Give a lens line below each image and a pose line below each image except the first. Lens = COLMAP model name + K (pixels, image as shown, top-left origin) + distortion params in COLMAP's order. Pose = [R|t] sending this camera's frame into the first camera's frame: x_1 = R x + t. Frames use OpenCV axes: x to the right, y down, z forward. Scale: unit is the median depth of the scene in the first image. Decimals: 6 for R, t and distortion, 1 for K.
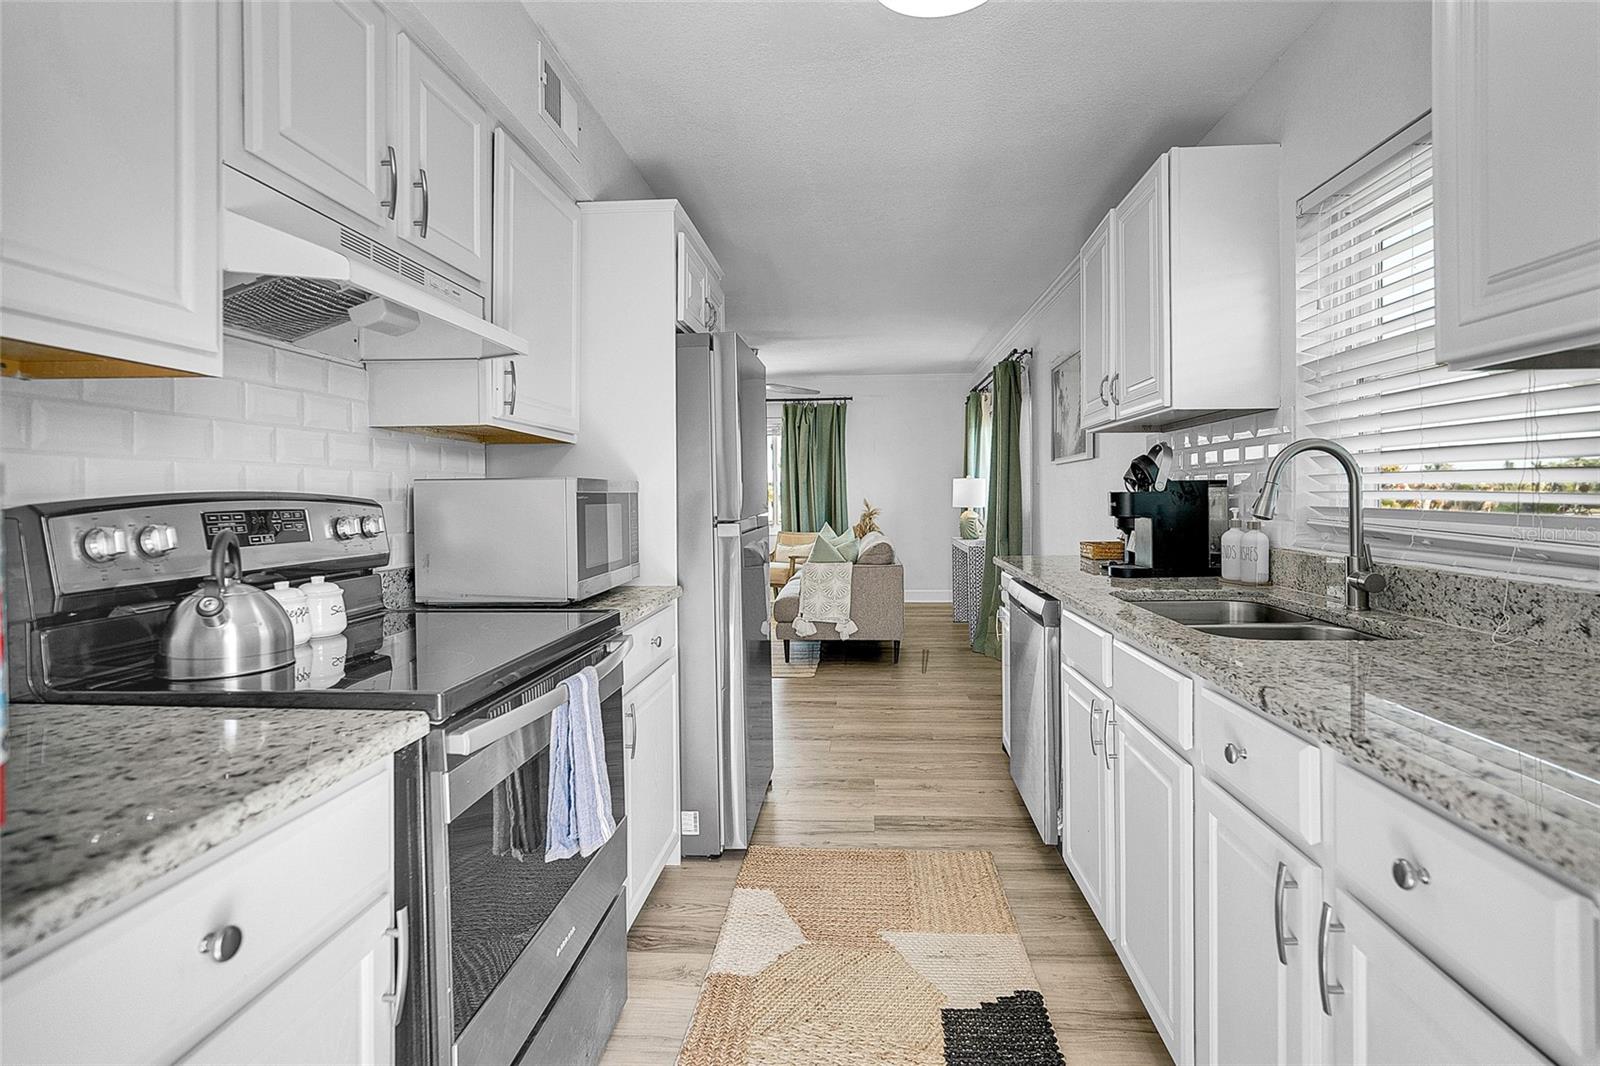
lens RADIAL K [[731.8, 0, 788.1], [0, 731.8, 534.7], [0, 0, 1]] dist [-0.000200, -0.023588]
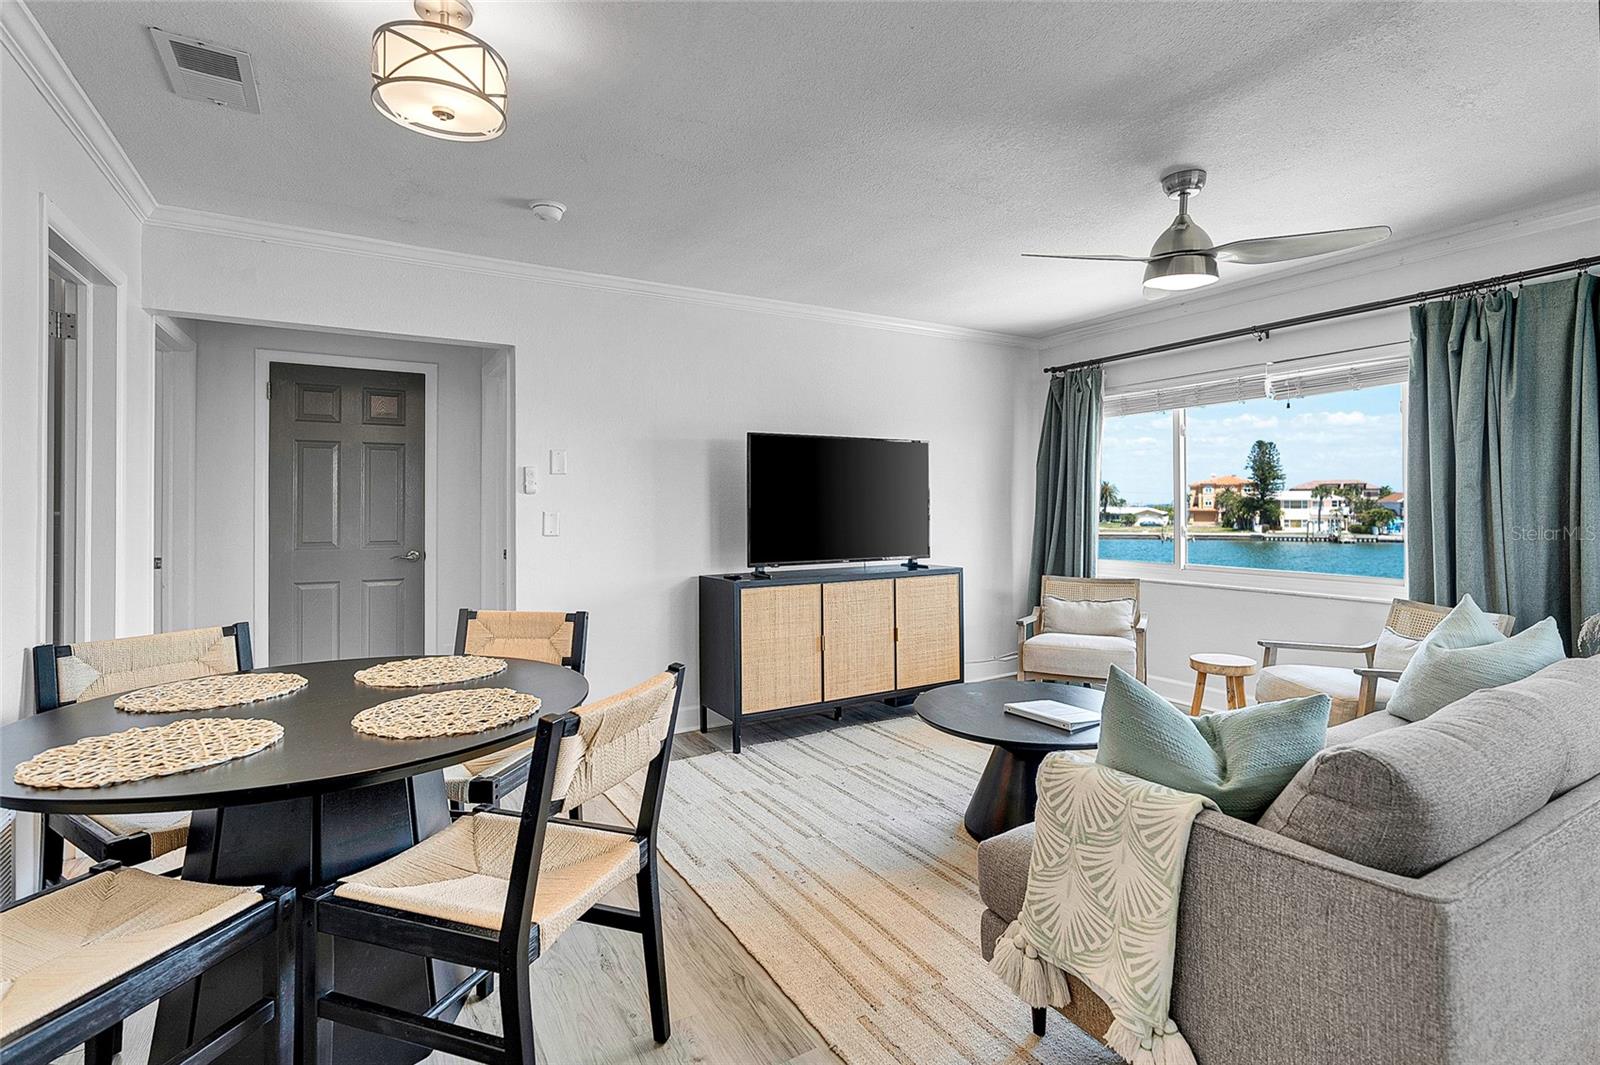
lens RADIAL K [[737.7, 0, 795.4], [0, 737.7, 517.4], [0, 0, 1]] dist [-0.012206, 0.000124]
pose [[0.590151, 0.012661, -0.807194, 0.127981], [-0.045901, 0.998786, -0.017893, -0.029364], [0.805987, 0.047611, 0.590015, 0.457515]]
